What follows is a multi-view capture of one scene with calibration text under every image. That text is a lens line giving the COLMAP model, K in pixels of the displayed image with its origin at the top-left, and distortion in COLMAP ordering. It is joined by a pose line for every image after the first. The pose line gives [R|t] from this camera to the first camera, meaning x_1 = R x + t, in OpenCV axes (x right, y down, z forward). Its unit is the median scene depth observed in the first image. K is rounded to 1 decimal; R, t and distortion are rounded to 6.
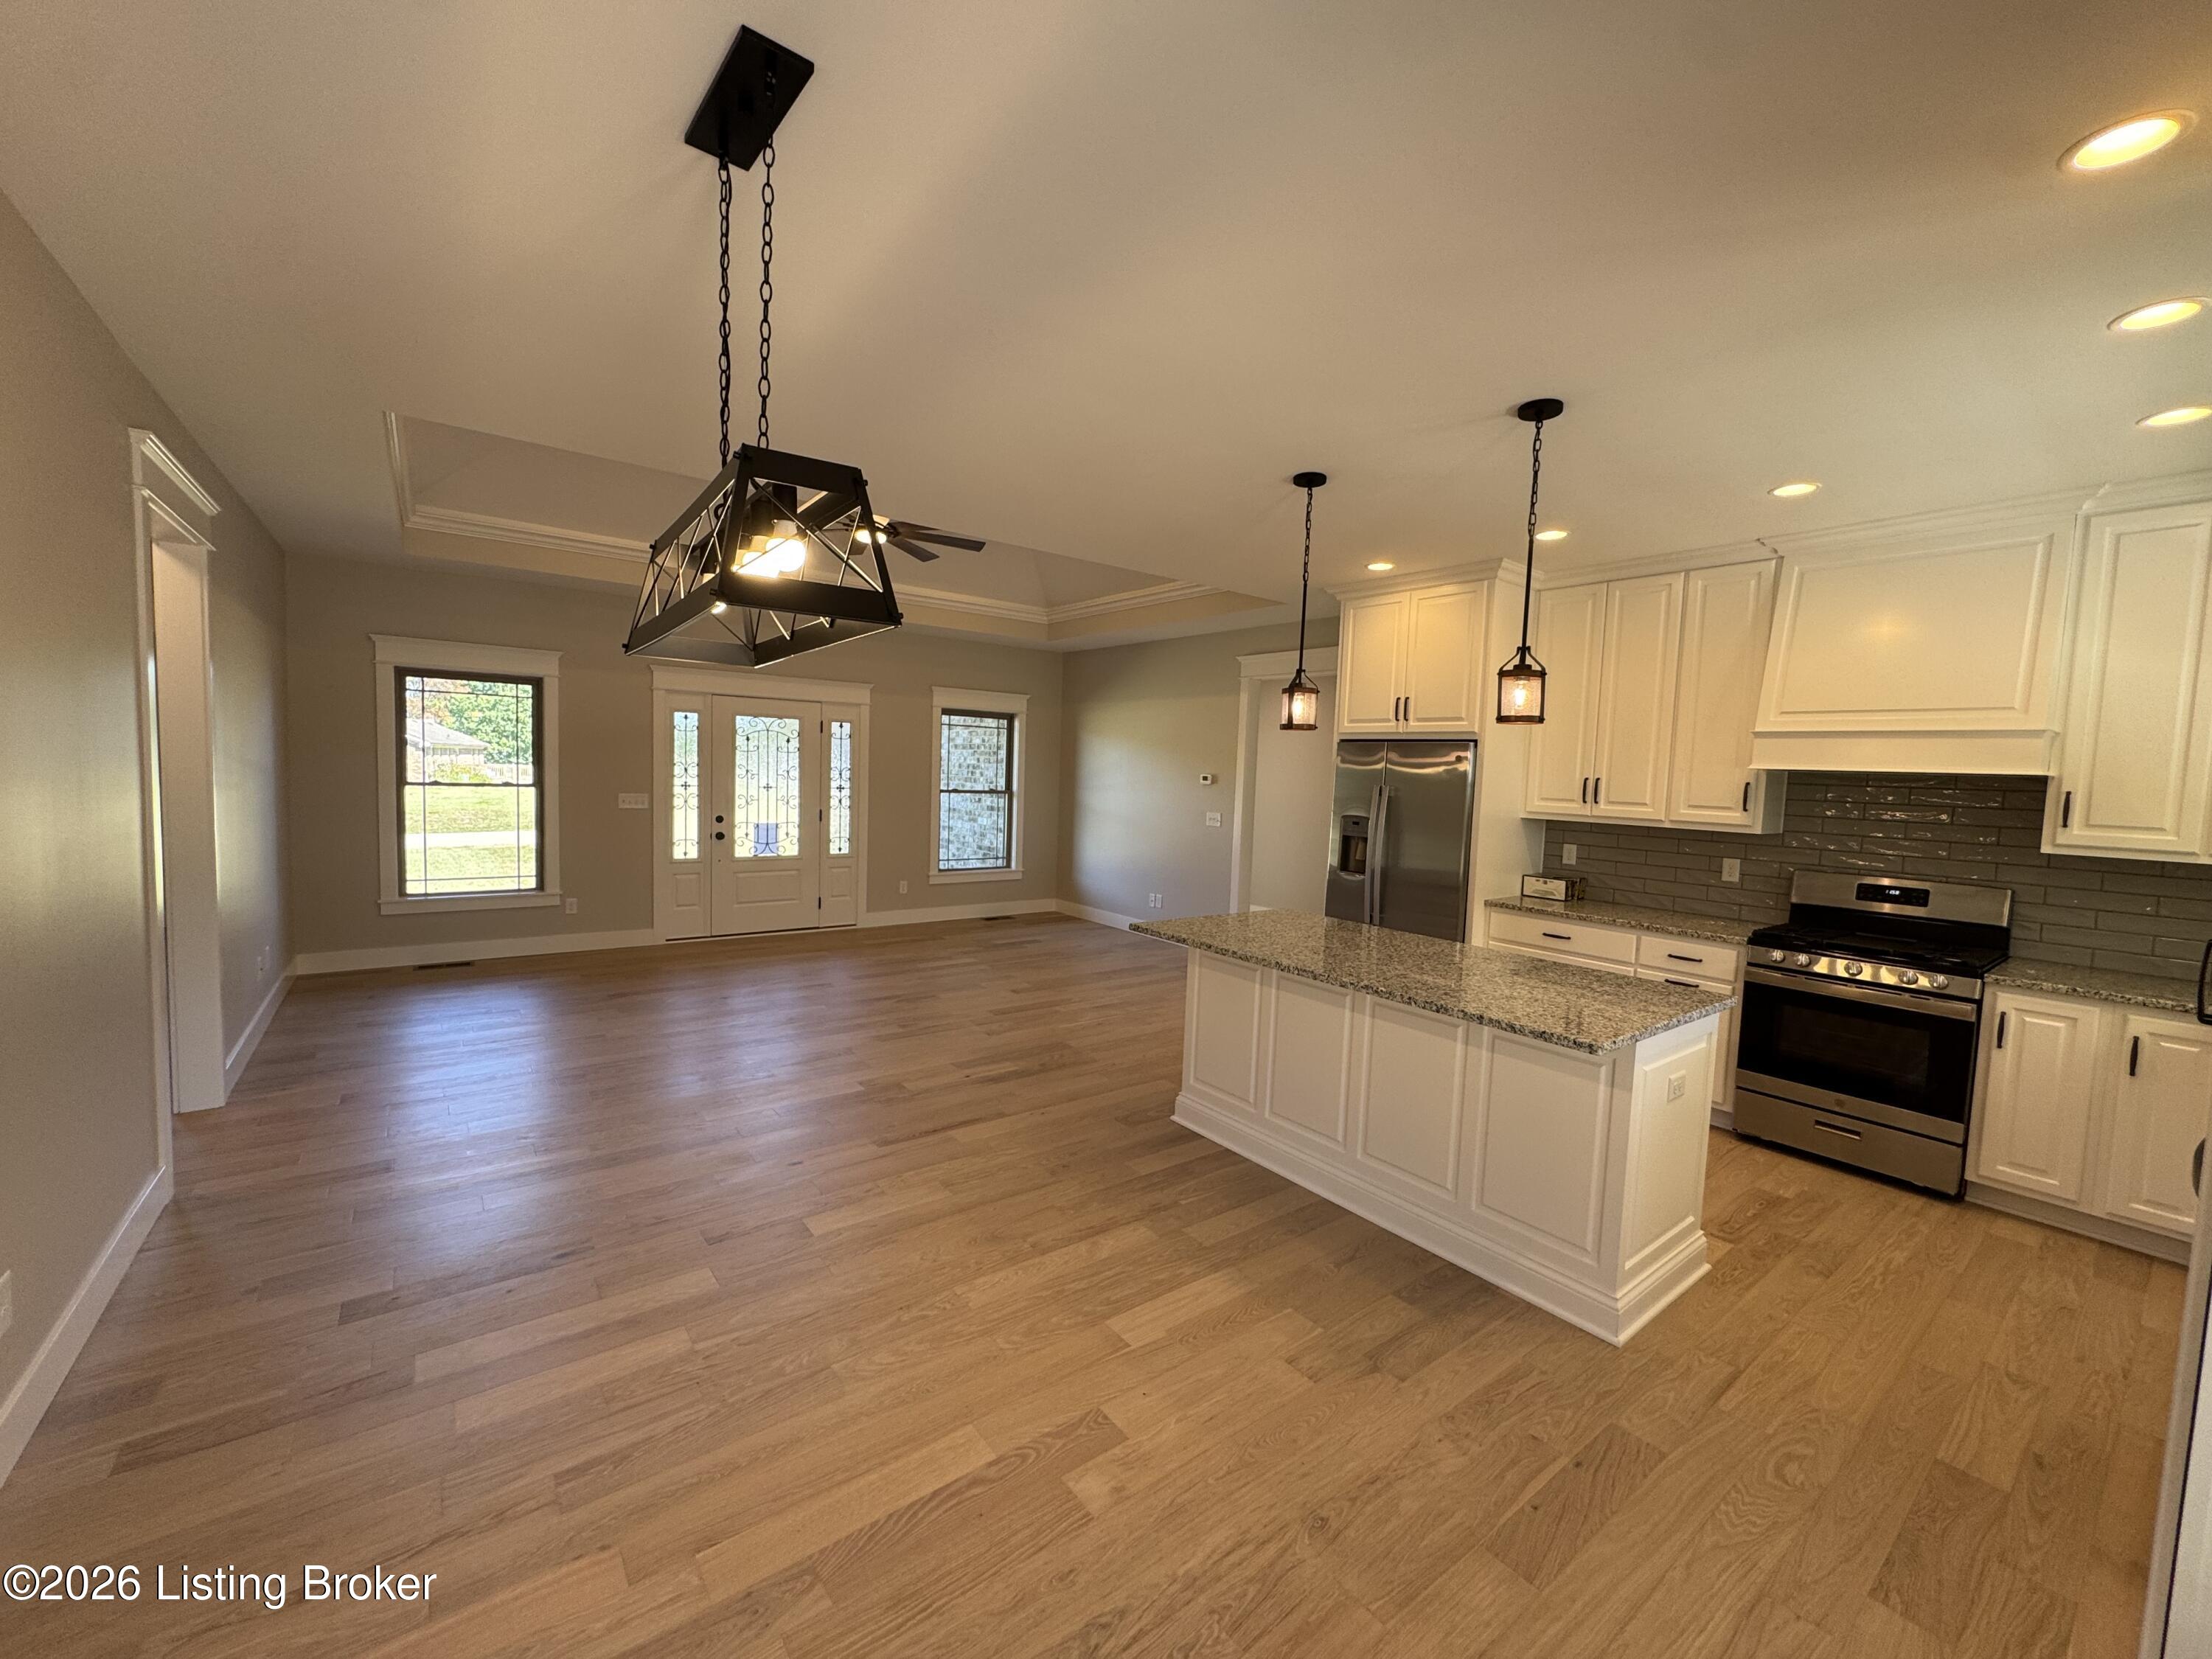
lens RADIAL K [[881.9, 0, 1104.0], [0, 881.9, 826.5], [0, 0, 1]] dist [-0.002330, 0.000117]
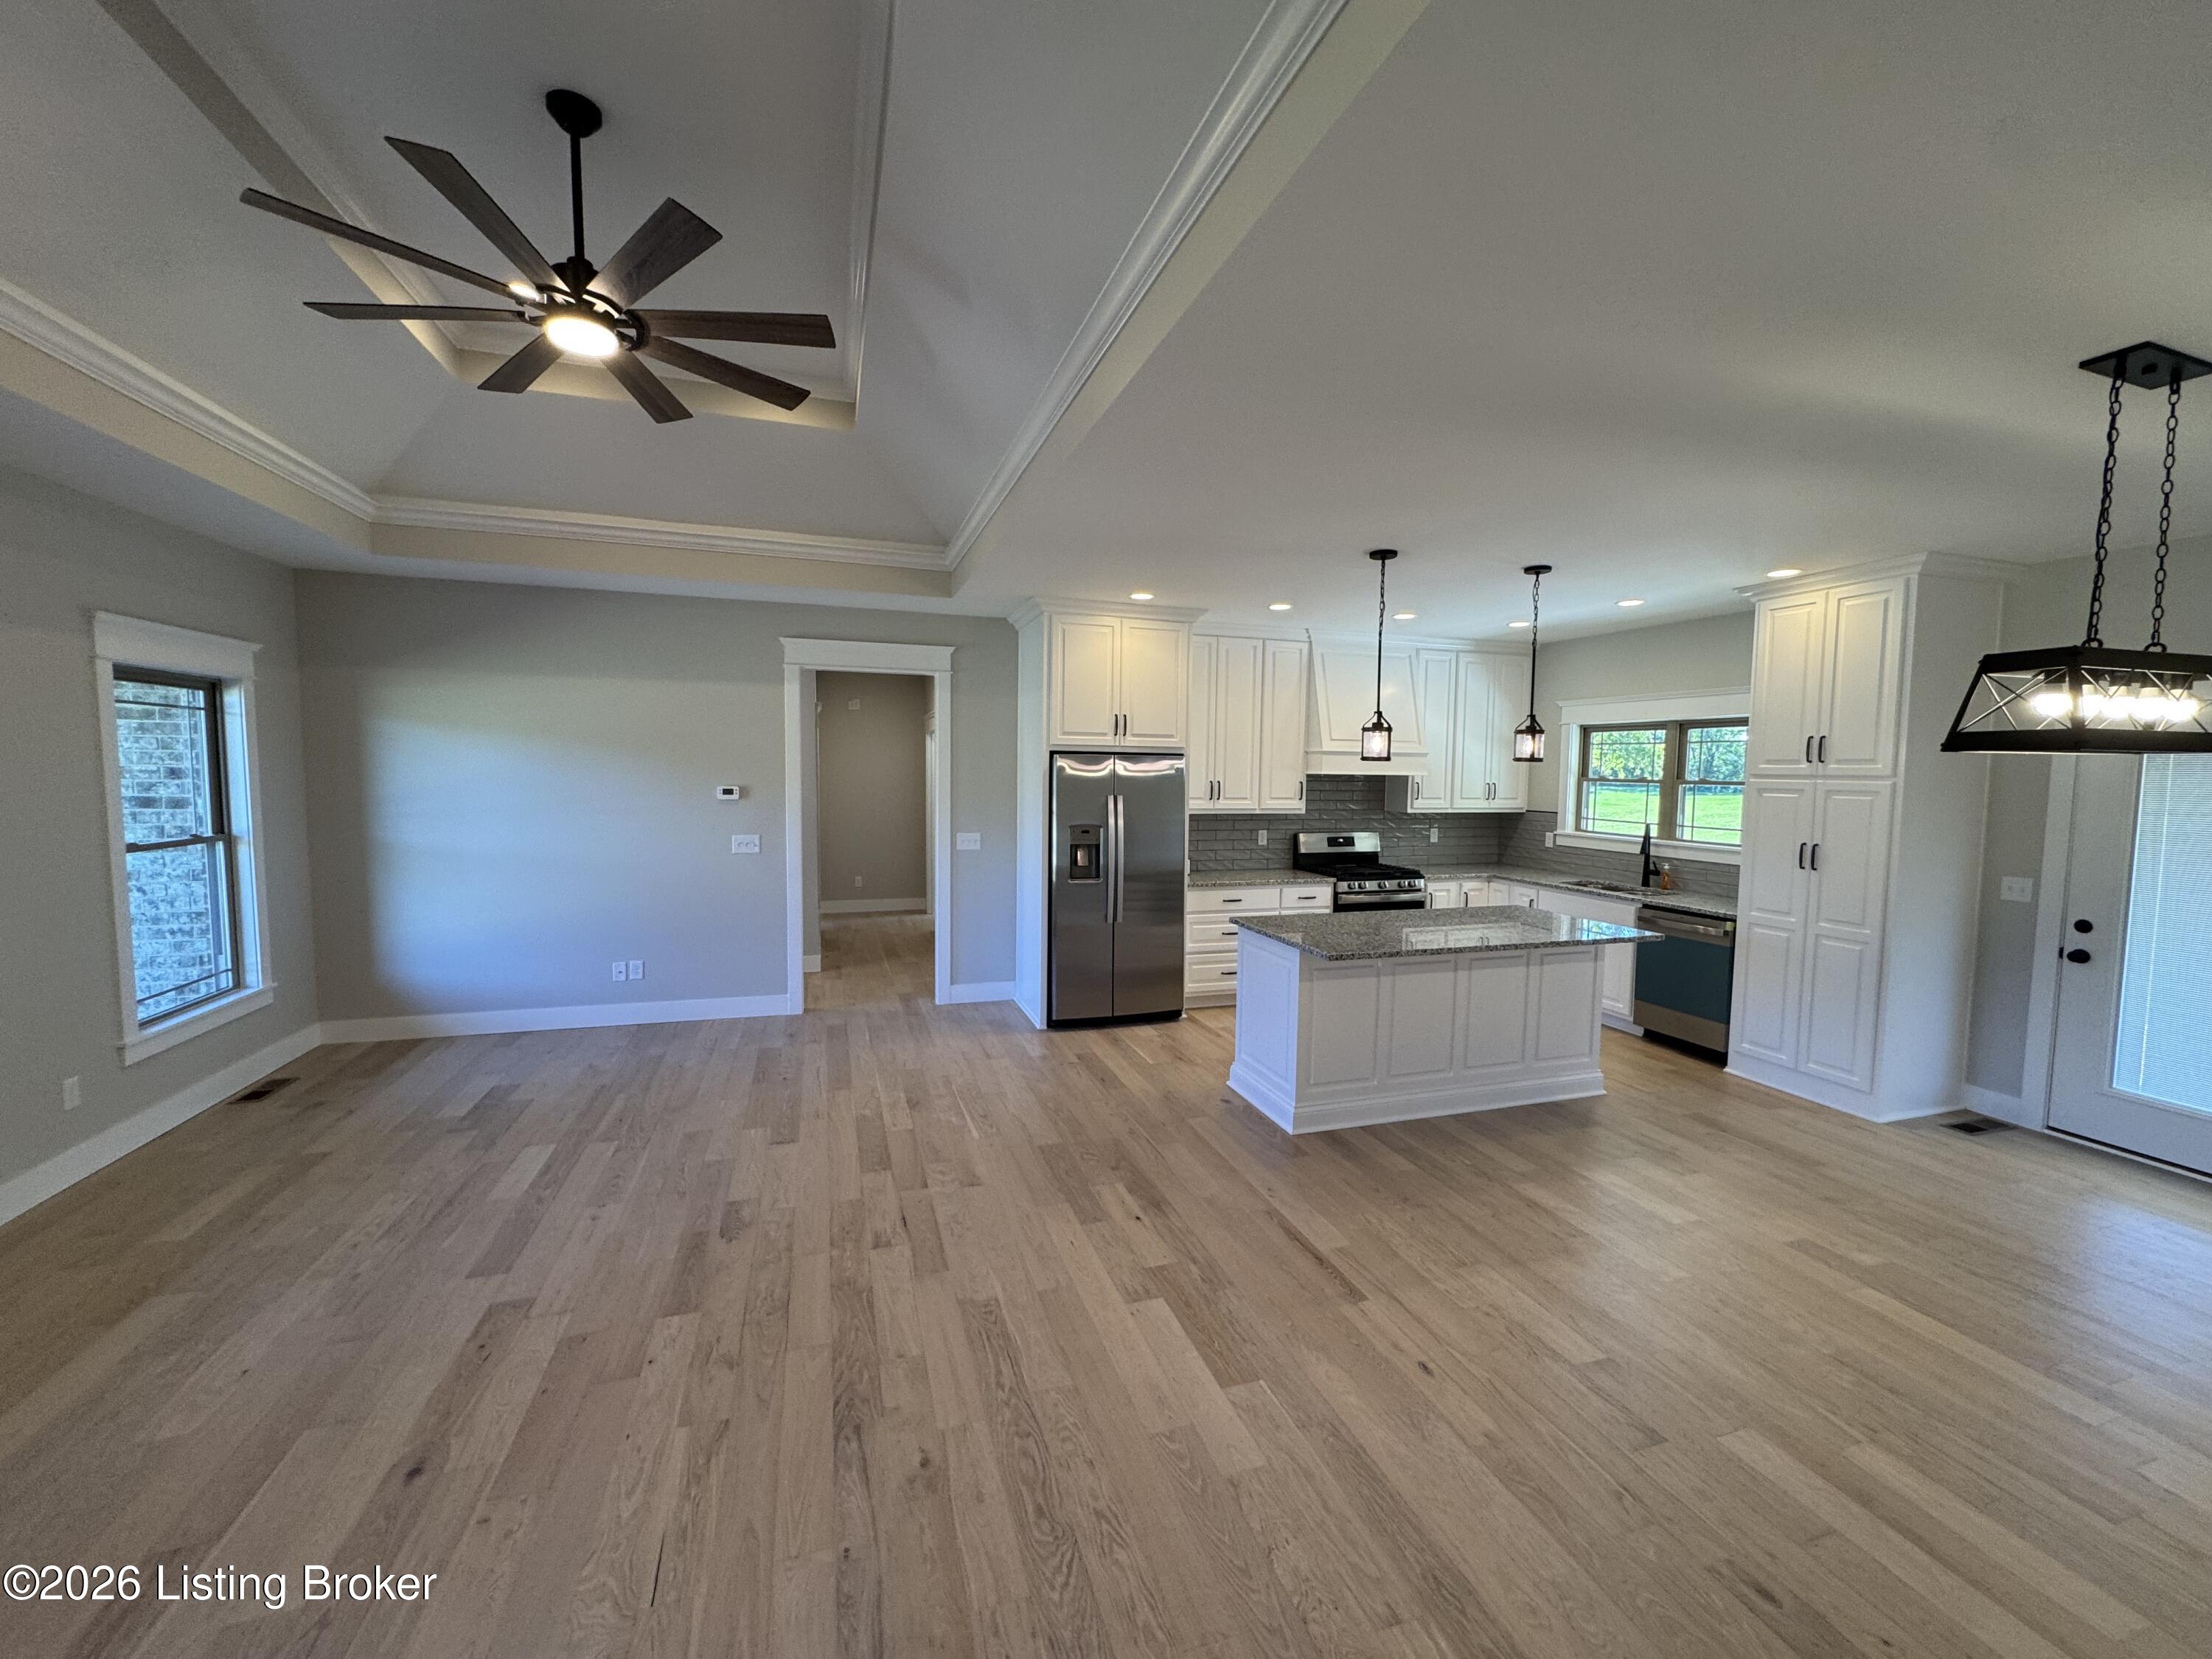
lens RADIAL K [[878.8, 0, 1104.2], [0, 878.8, 828.1], [0, 0, 1]] dist [-0.001932, 0.000164]
pose [[0.331990, -0.098843, 0.938090, -0.826964], [0.060783, 0.994670, 0.083294, -0.112941], [-0.941322, 0.029367, 0.336229, 0.753912]]
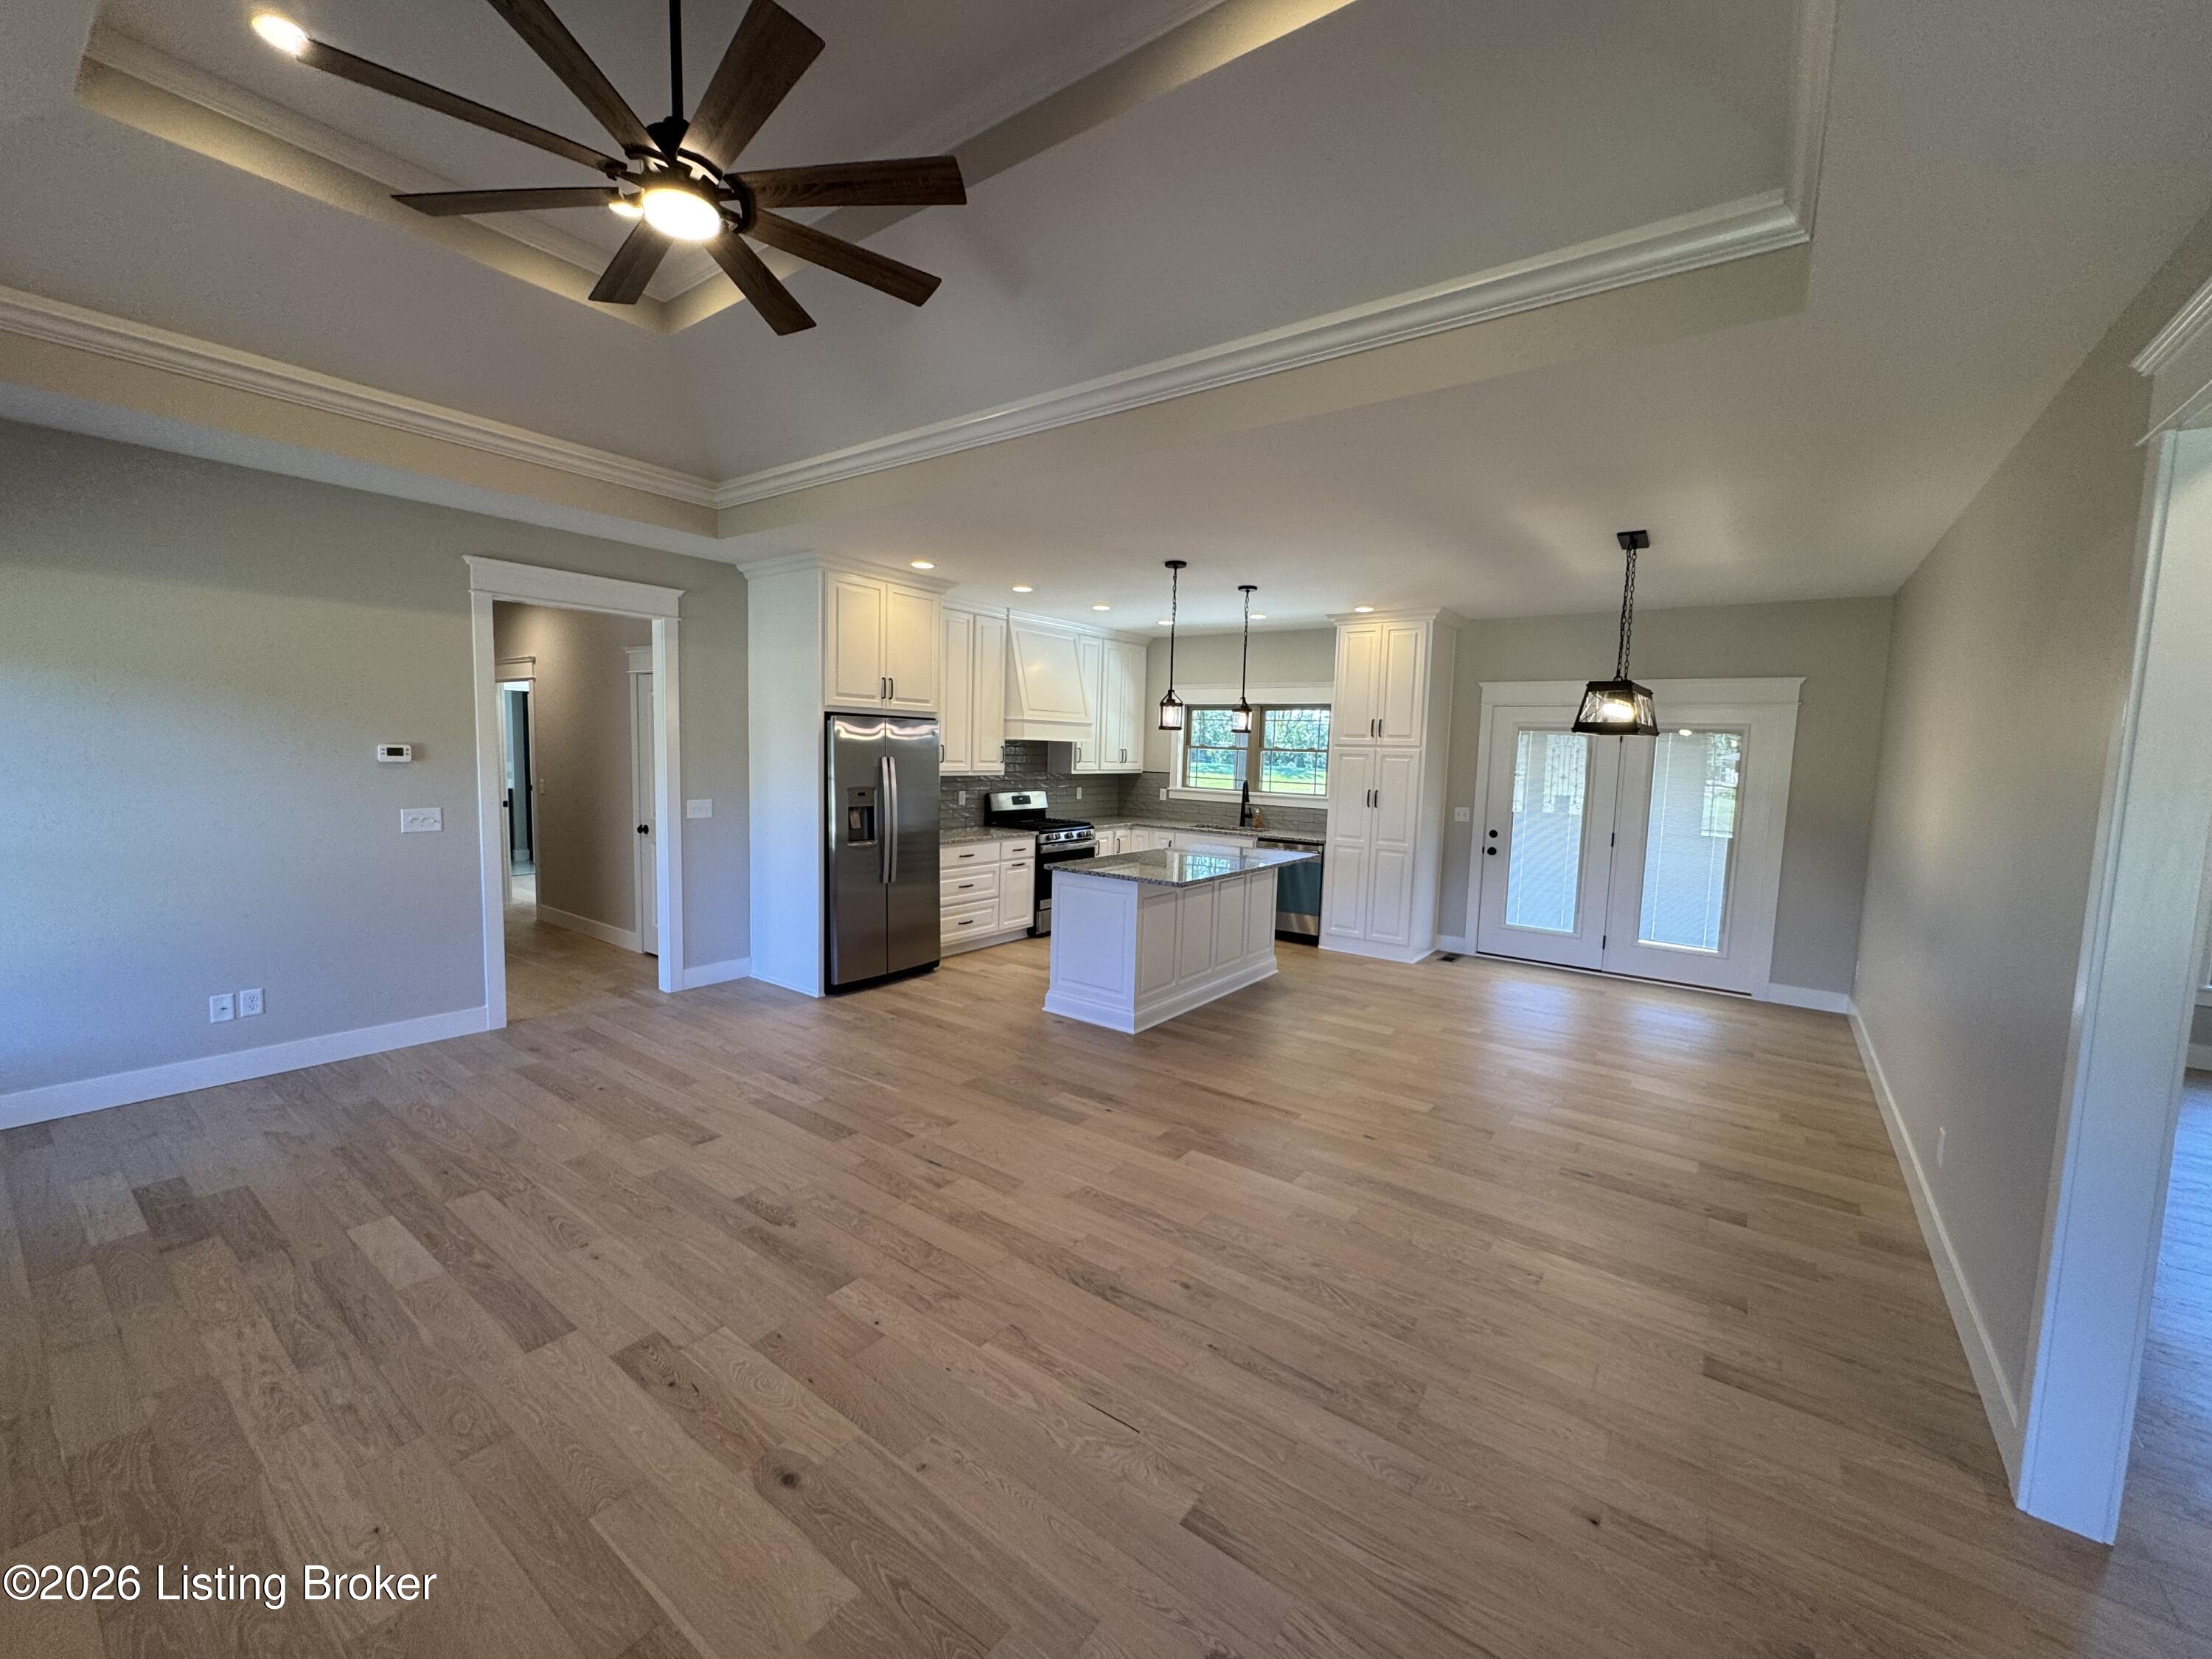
lens RADIAL K [[881.9, 0, 1104.0], [0, 881.9, 826.5], [0, 0, 1]] dist [-0.002330, 0.000117]
pose [[-0.279776, -0.133504, 0.950738, -0.960076], [0.022670, 0.989090, 0.145561, -0.134482], [-0.959798, 0.062277, -0.273697, 1.217425]]
